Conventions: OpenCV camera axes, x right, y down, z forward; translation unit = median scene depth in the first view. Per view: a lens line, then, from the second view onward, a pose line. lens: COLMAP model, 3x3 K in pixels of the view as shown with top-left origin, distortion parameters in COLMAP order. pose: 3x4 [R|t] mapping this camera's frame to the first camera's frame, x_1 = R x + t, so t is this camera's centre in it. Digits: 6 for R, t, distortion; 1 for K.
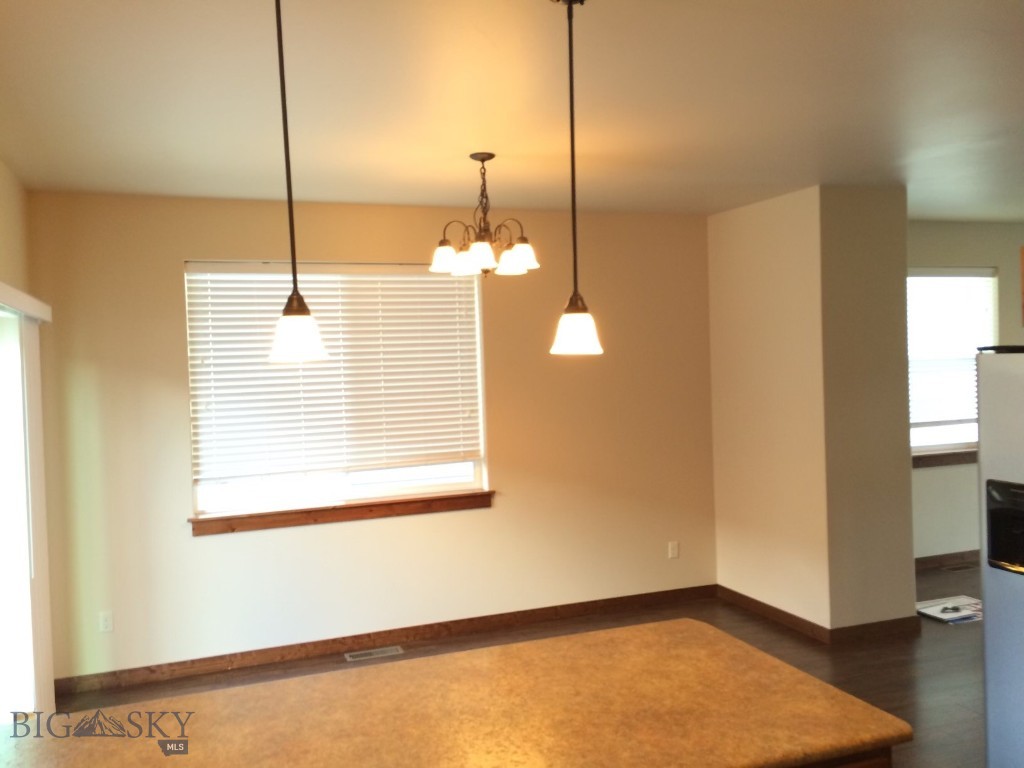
lens RADIAL K [[867.5, 0, 517.0], [0, 867.5, 382.2], [0, 0, 1]] dist [0.032623, -0.013652]
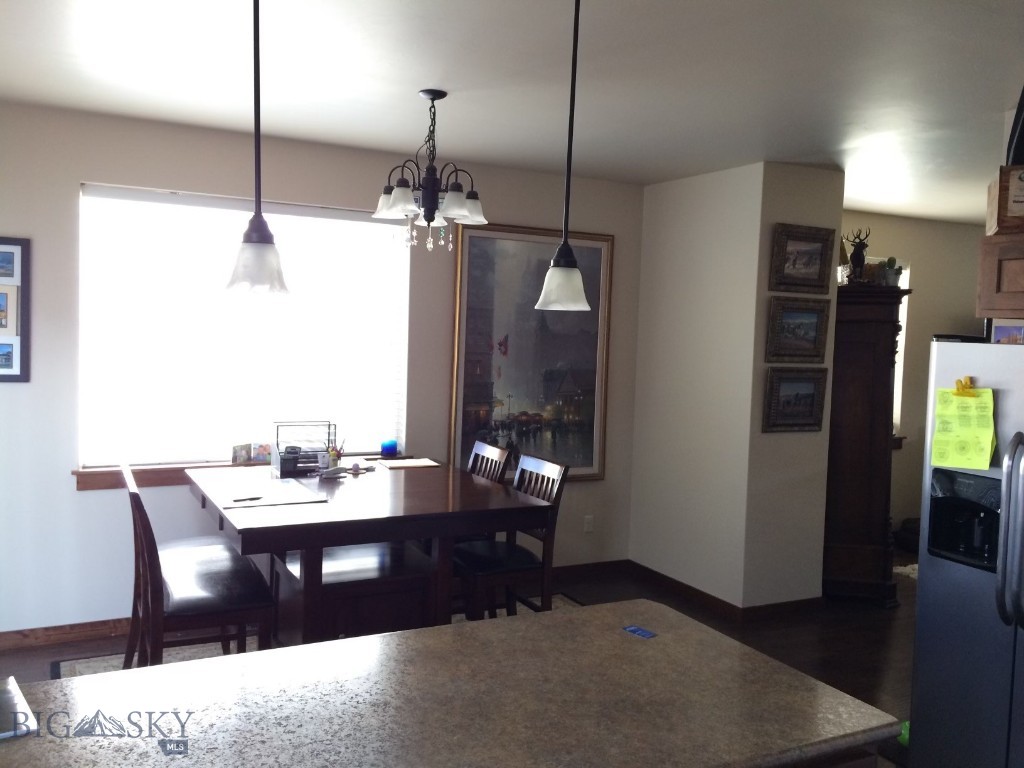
lens RADIAL K [[867.5, 0, 508.5], [0, 867.5, 391.5], [0, 0, 1]] dist [0.032623, -0.013652]
pose [[0.990656, 0.055658, 0.124511, -0.100490], [-0.061447, 0.997177, 0.043151, 0.016018], [-0.121758, -0.050399, 0.991279, 0.106790]]
